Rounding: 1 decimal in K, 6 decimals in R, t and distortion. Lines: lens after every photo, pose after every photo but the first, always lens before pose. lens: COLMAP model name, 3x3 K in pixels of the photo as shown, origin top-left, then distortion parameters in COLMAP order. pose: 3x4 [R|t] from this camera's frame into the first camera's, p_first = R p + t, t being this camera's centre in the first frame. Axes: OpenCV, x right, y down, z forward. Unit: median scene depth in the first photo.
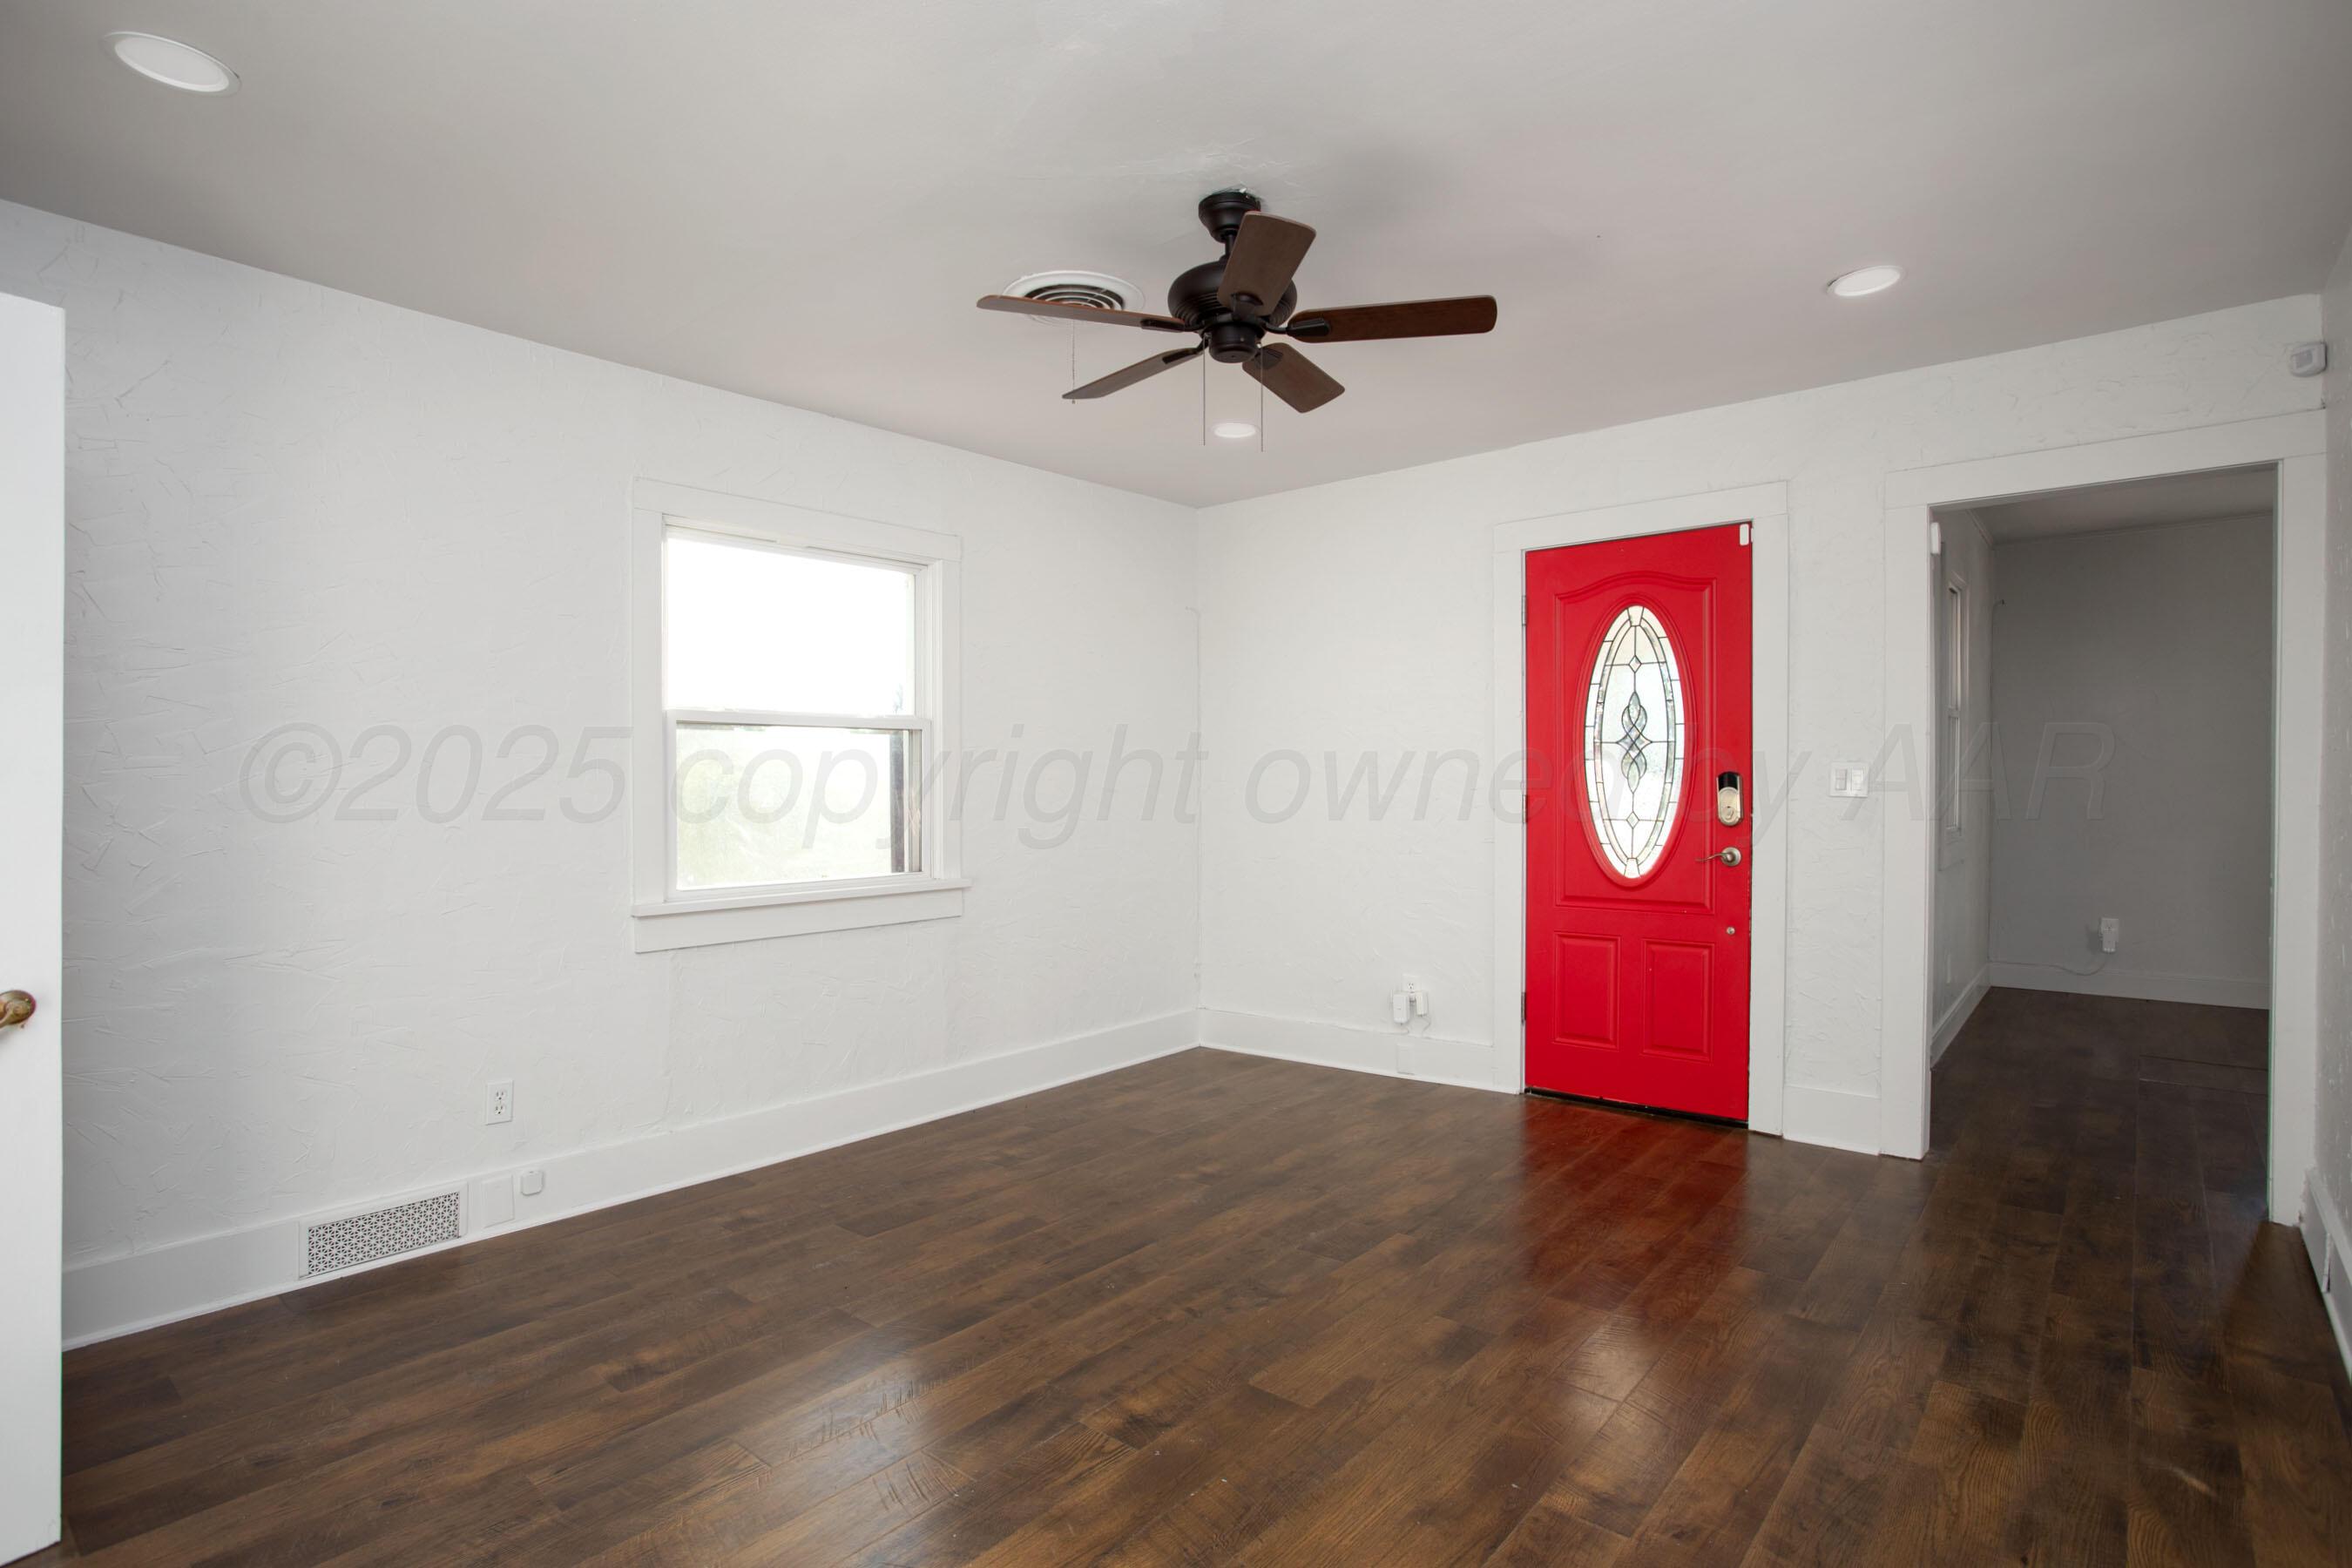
lens RADIAL K [[1207.9, 0, 1171.2], [0, 1207.9, 795.2], [0, 0, 1]] dist [-0.007331, 0.000677]
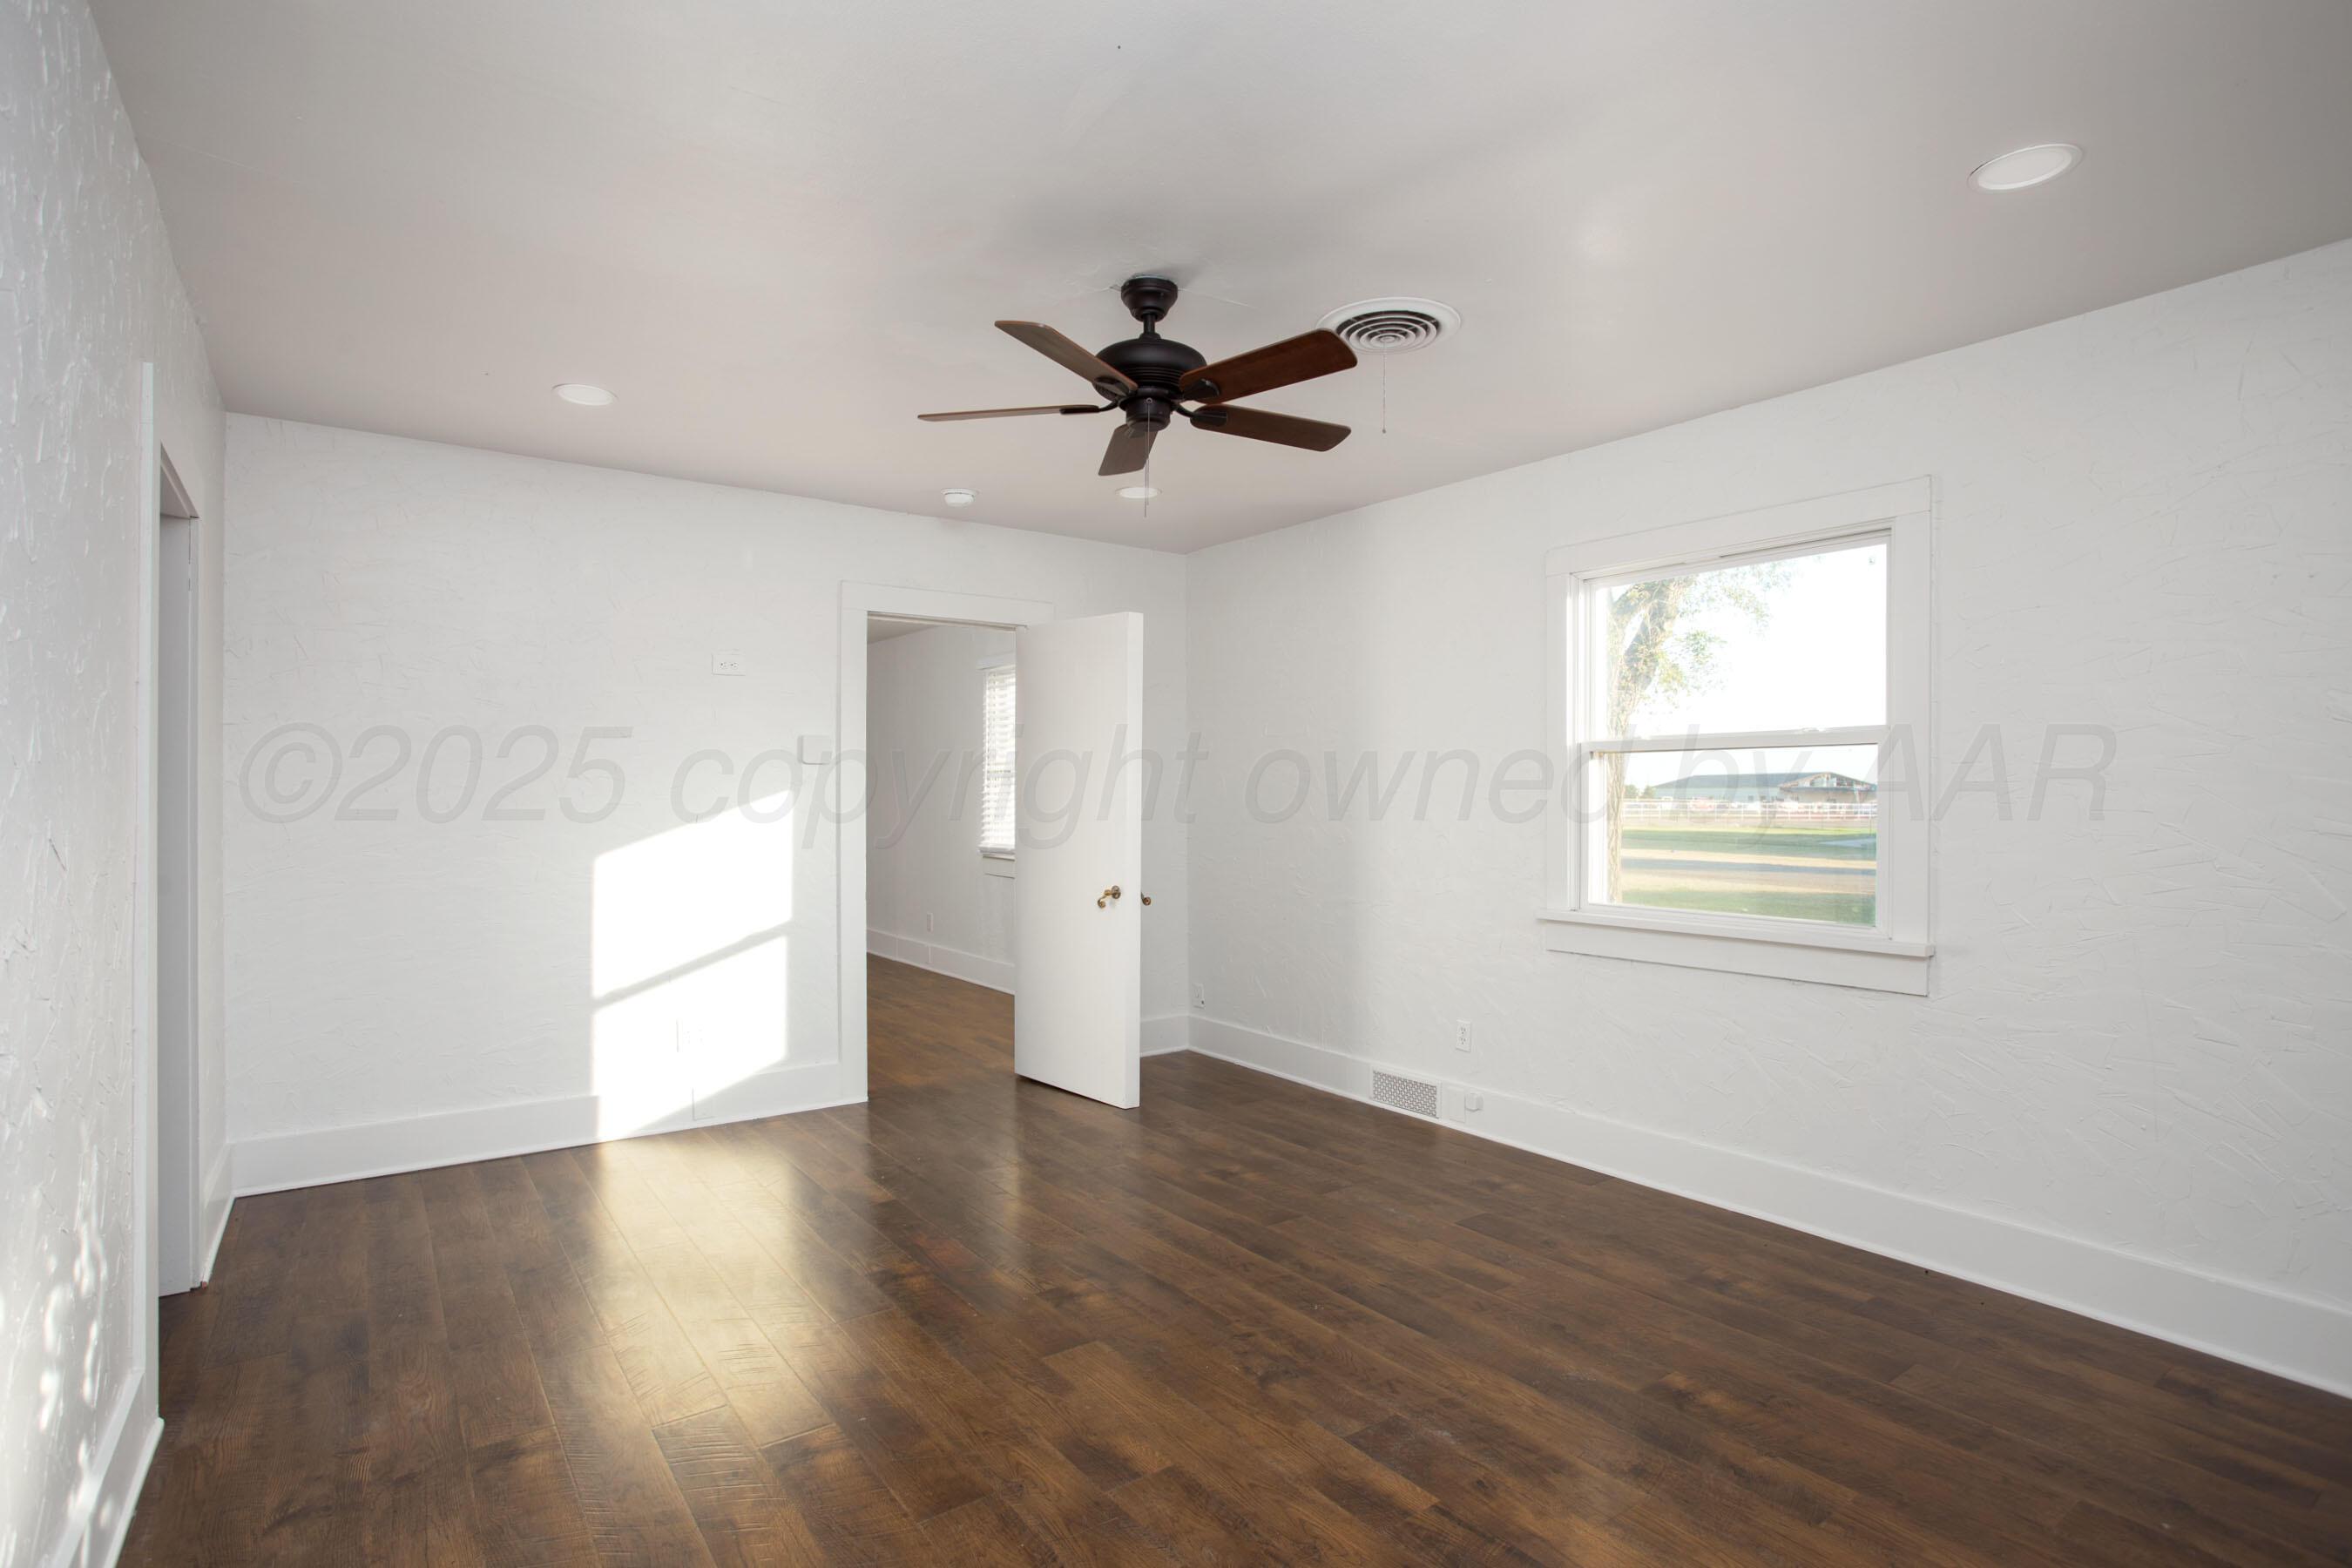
lens RADIAL K [[1188.3, 0, 1176.2], [0, 1188.3, 788.3], [0, 0, 1]] dist [0.000429, 0.000624]
pose [[-0.265035, -0.009378, -0.964193, 0.913397], [-0.001267, 0.999955, -0.009378, -0.020137], [0.964238, -0.001264, -0.265035, 1.105302]]
